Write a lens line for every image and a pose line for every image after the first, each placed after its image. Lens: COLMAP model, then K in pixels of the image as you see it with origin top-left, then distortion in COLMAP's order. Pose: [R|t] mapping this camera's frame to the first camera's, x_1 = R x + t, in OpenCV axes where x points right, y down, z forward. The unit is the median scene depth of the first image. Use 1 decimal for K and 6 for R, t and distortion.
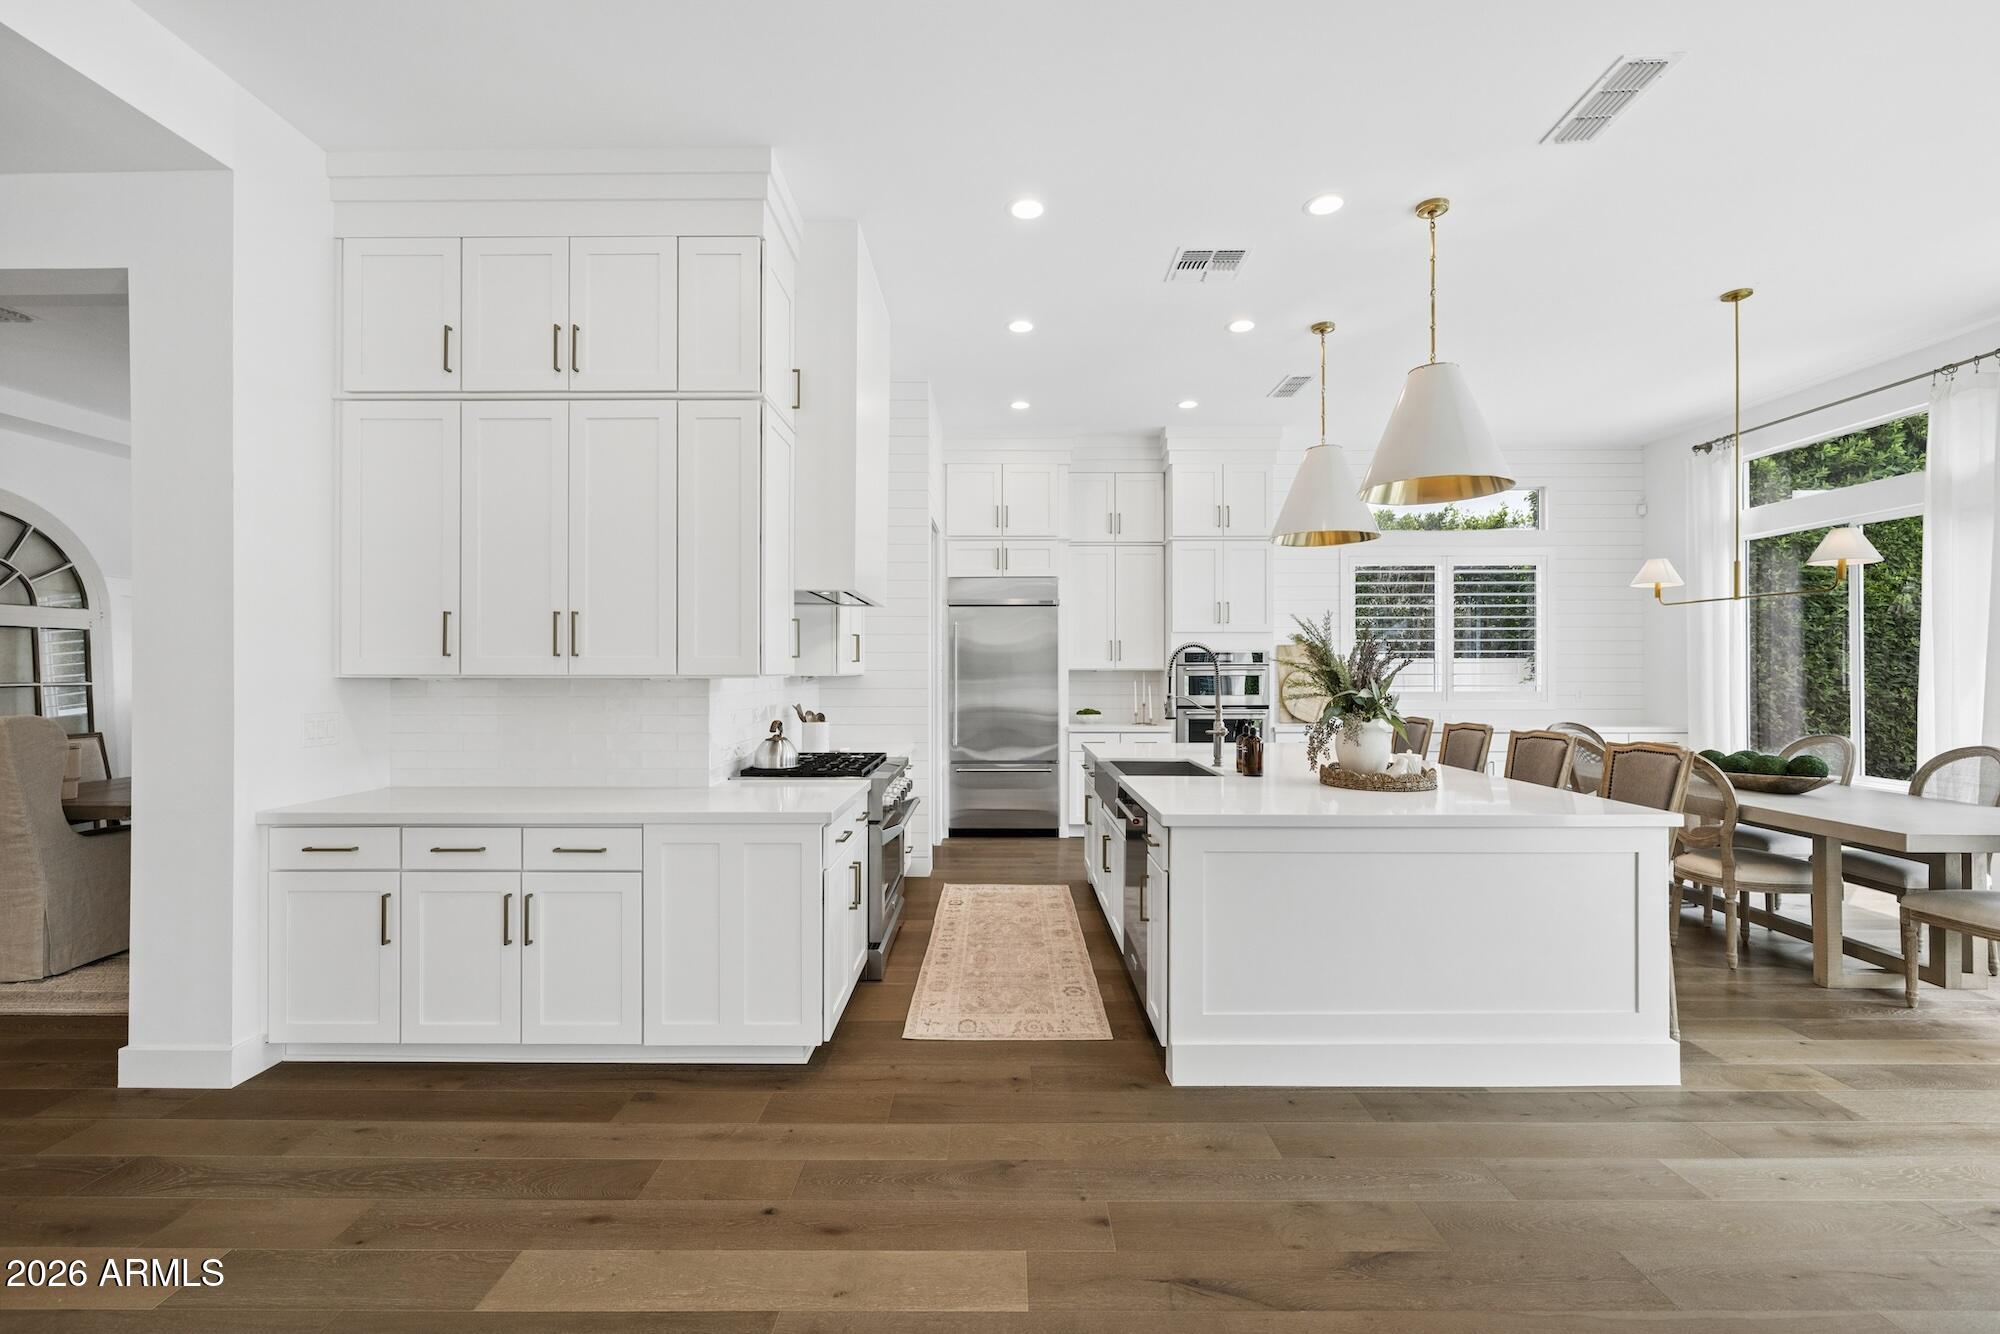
lens RADIAL K [[850.4, 0, 1000.0], [0, 850.4, 667.0], [0, 0, 1]] dist [0.000550, 0.000091]
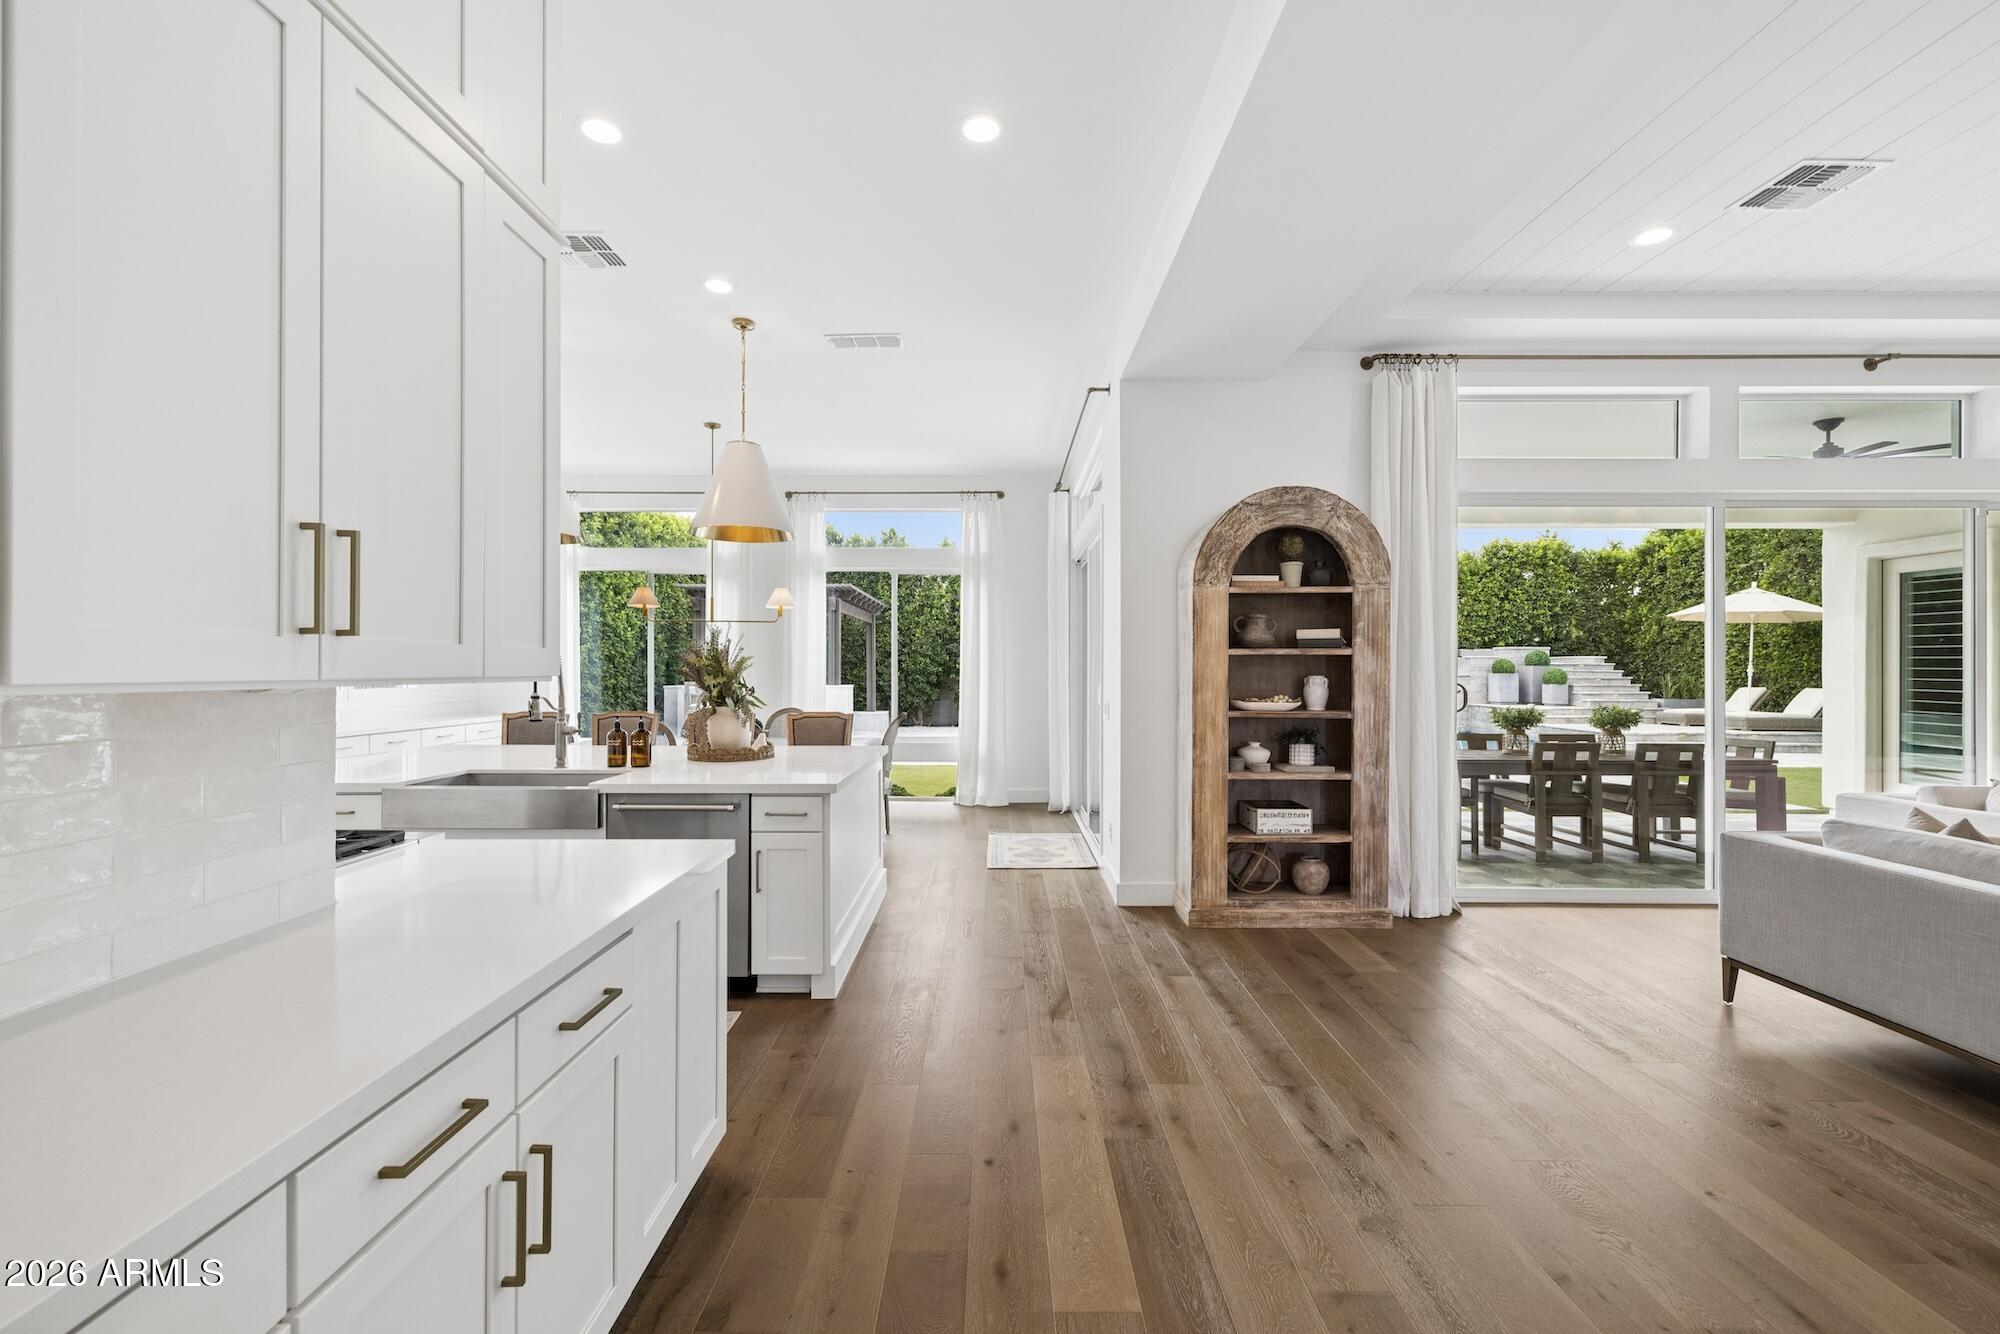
lens RADIAL K [[850.4, 0, 1000.0], [0, 850.4, 667.0], [0, 0, 1]] dist [0.000550, 0.000091]
pose [[-0.012139, 0.005324, 0.999912, -0.552168], [-0.002253, 0.999983, -0.005352, 0.004627], [-0.999924, -0.002318, -0.012126, 0.404855]]
